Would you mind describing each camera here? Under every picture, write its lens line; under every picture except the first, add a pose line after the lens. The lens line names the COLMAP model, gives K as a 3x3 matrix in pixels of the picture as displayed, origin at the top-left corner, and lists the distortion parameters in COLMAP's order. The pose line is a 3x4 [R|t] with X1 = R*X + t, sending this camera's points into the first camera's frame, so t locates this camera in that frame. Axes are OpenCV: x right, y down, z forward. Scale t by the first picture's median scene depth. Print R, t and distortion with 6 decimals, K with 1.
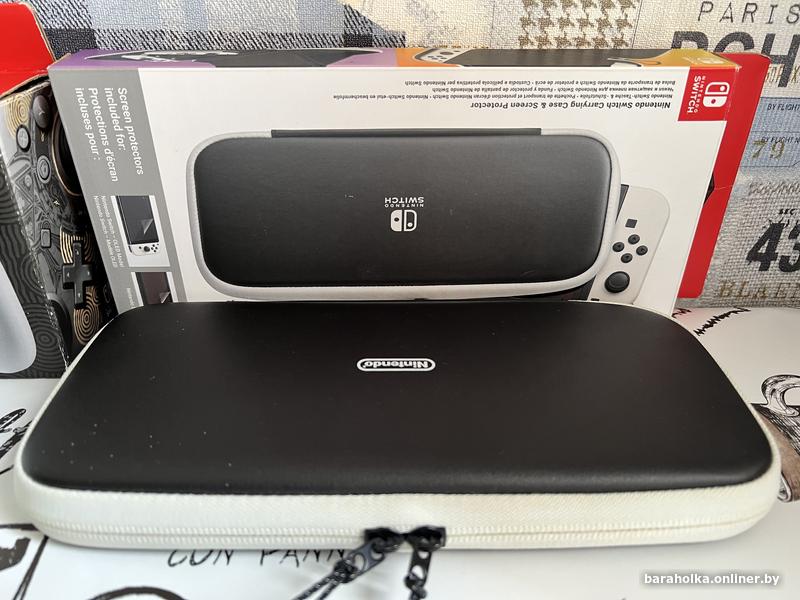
lens RADIAL K [[602.7, 0, 402.2], [0, 602.7, 291.8], [0, 0, 1]] dist [0.046663, -0.082663]
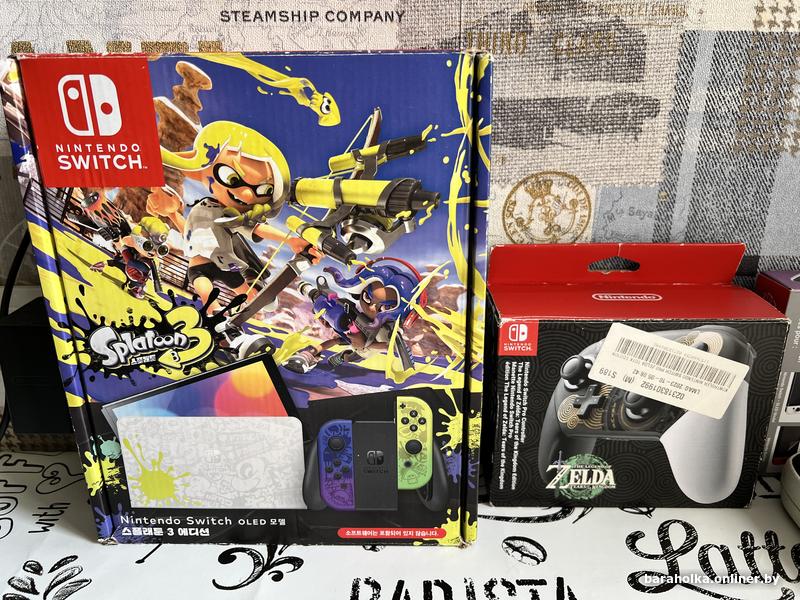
lens RADIAL K [[602.7, 0, 400.1], [0, 602.7, 297.7], [0, 0, 1]] dist [0.046663, -0.082663]
pose [[0.998028, -0.001836, -0.062738, -1.236031], [-0.009873, 0.982533, -0.185826, -0.055859], [0.061983, 0.186079, 0.980578, -0.438884]]
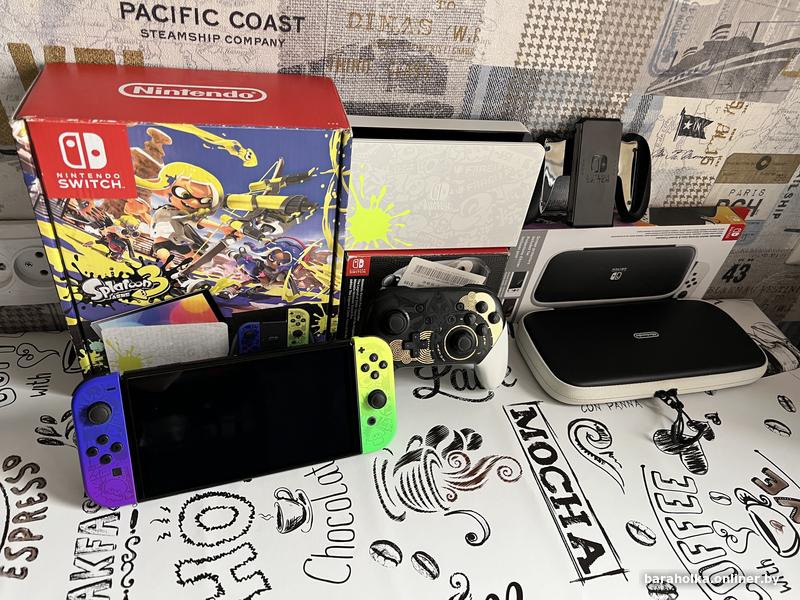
lens RADIAL K [[602.7, 0, 399.1], [0, 602.7, 304.3], [0, 0, 1]] dist [0.046663, -0.082663]
pose [[0.975331, -0.031968, 0.218422, -1.386605], [-0.007867, 0.983796, 0.179118, -0.436698], [-0.220609, -0.176417, 0.959275, -1.175011]]
